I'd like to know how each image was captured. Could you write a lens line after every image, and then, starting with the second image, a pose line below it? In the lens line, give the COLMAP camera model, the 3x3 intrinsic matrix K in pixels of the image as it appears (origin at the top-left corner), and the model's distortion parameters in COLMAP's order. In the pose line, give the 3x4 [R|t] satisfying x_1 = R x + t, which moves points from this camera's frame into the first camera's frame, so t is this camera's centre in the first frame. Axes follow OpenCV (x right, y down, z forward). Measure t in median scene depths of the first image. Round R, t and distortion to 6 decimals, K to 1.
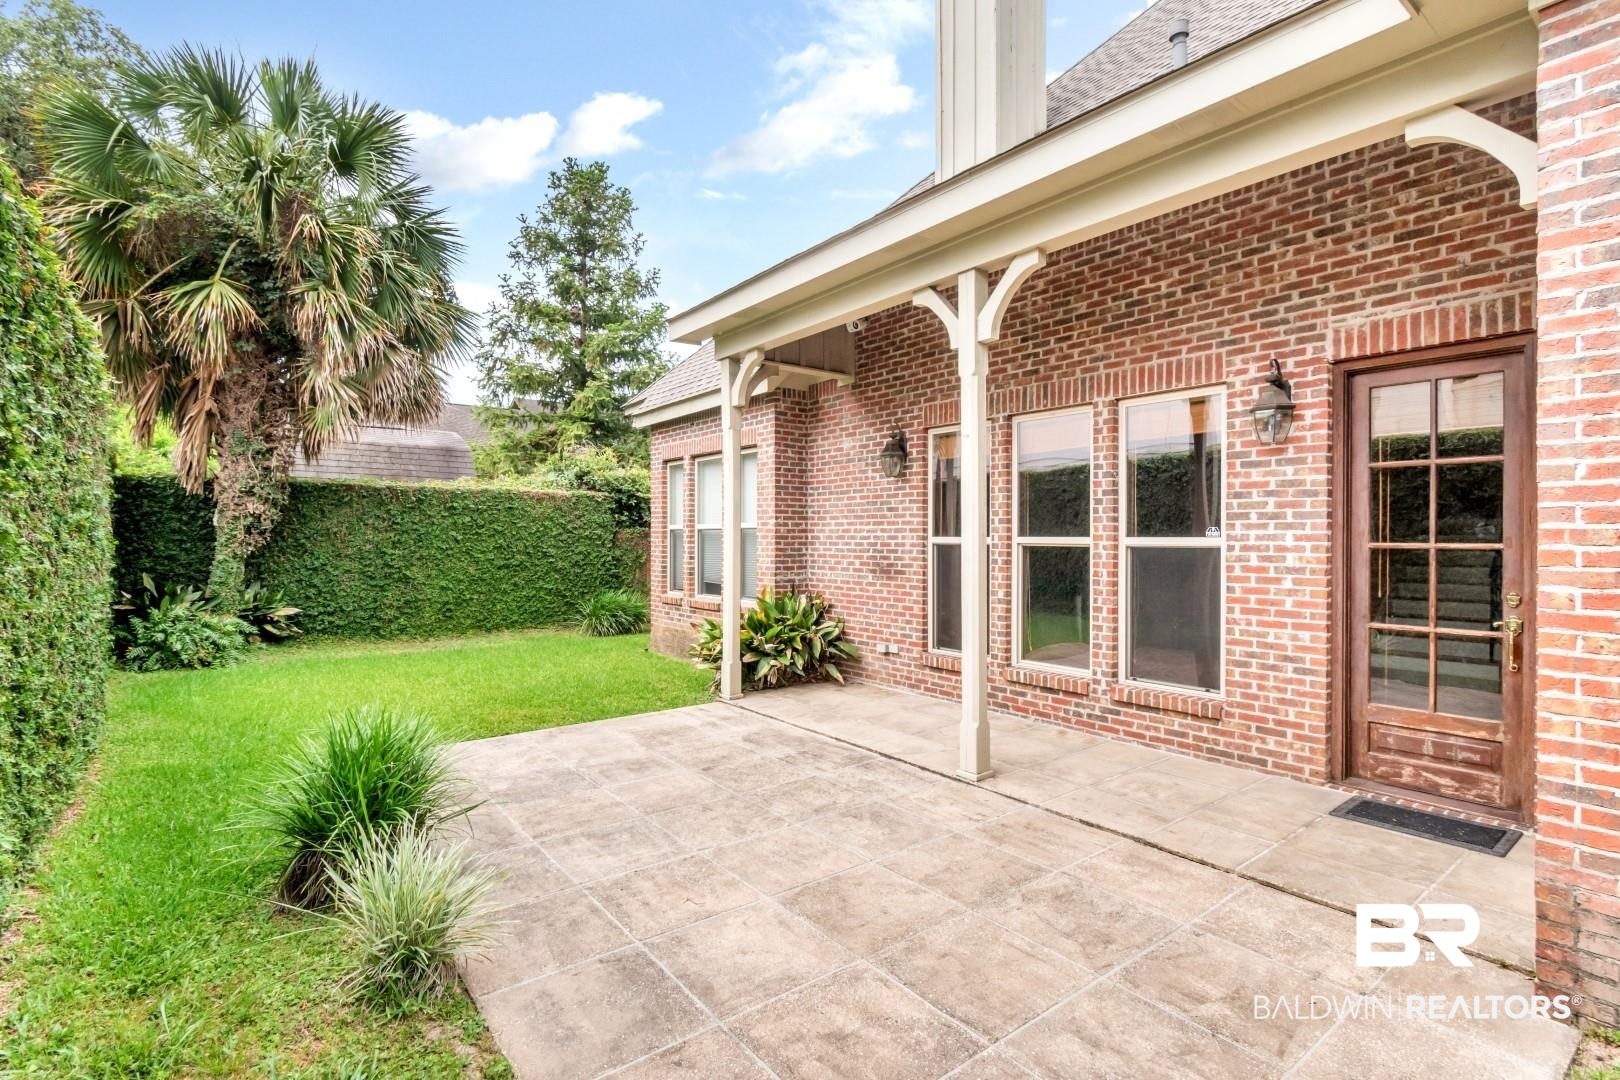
lens RADIAL K [[781.2, 0, 810.0], [0, 781.2, 540.0], [0, 0, 1]] dist [-0.000048, -0.001272]
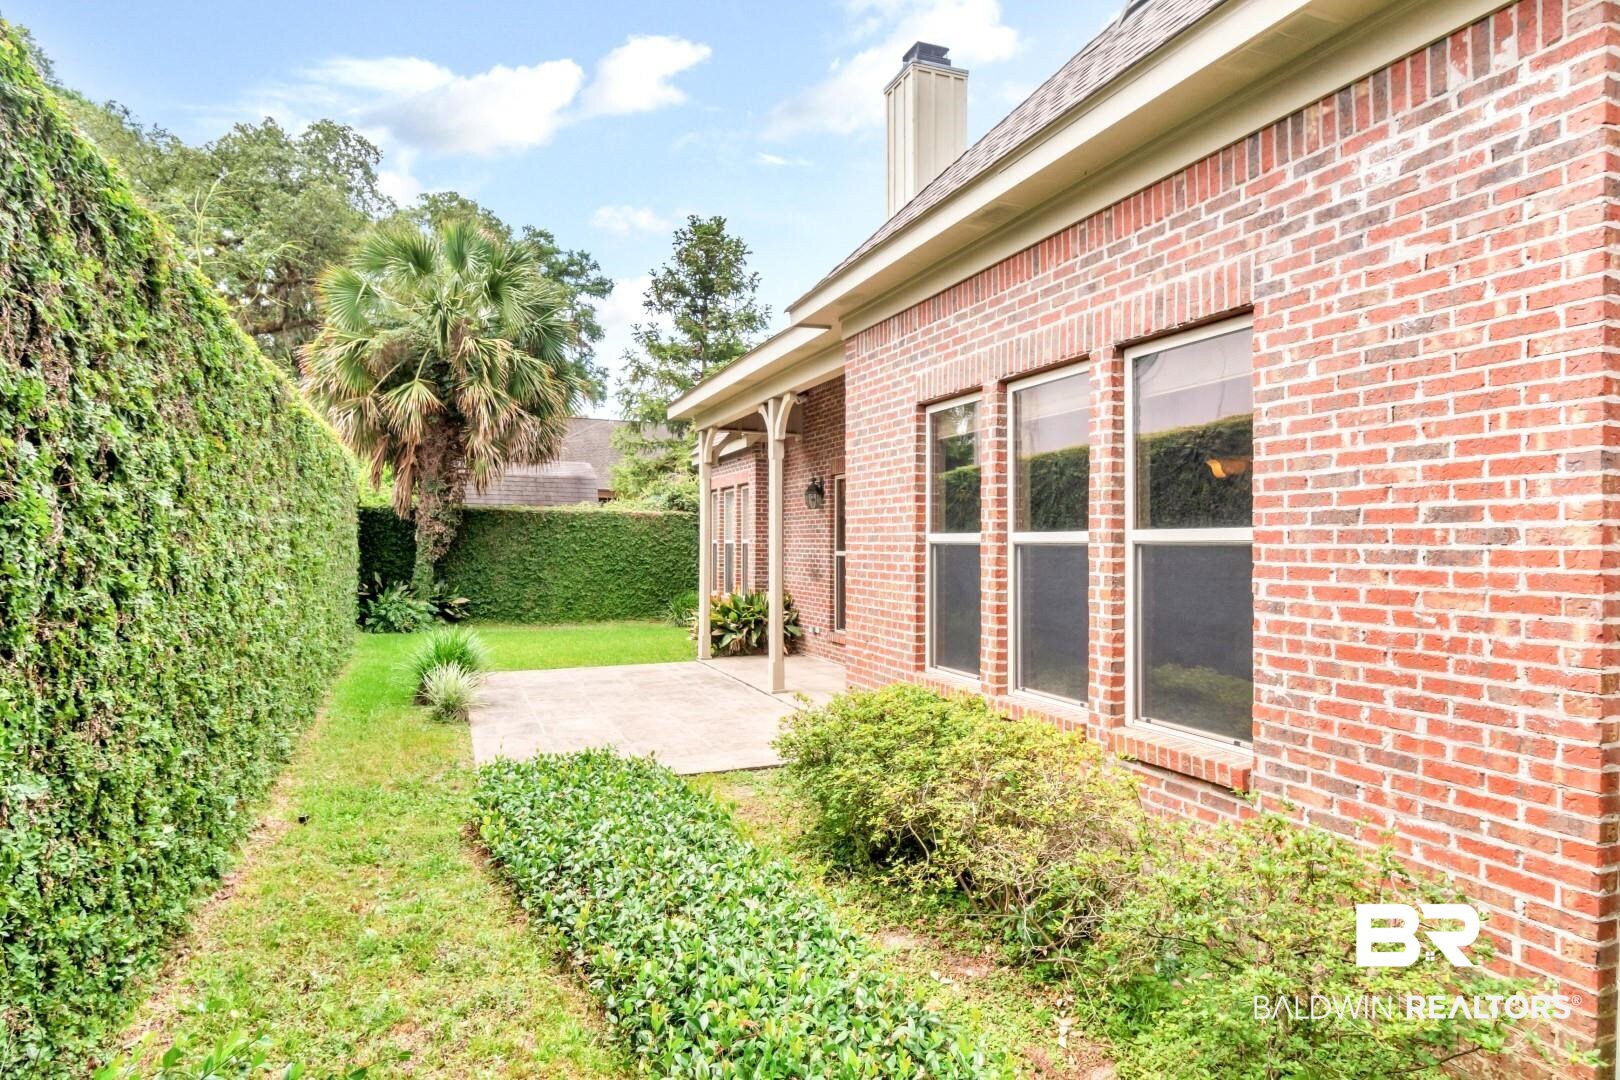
lens RADIAL K [[927.2, 0, 811.7], [0, 927.2, 544.1], [0, 0, 1]] dist [0.003838, -0.002351]
pose [[0.963269, 0.002315, -0.268529, 0.468047], [-0.003408, 0.999988, -0.003604, -0.008824], [0.268517, 0.004387, 0.963265, -0.532908]]
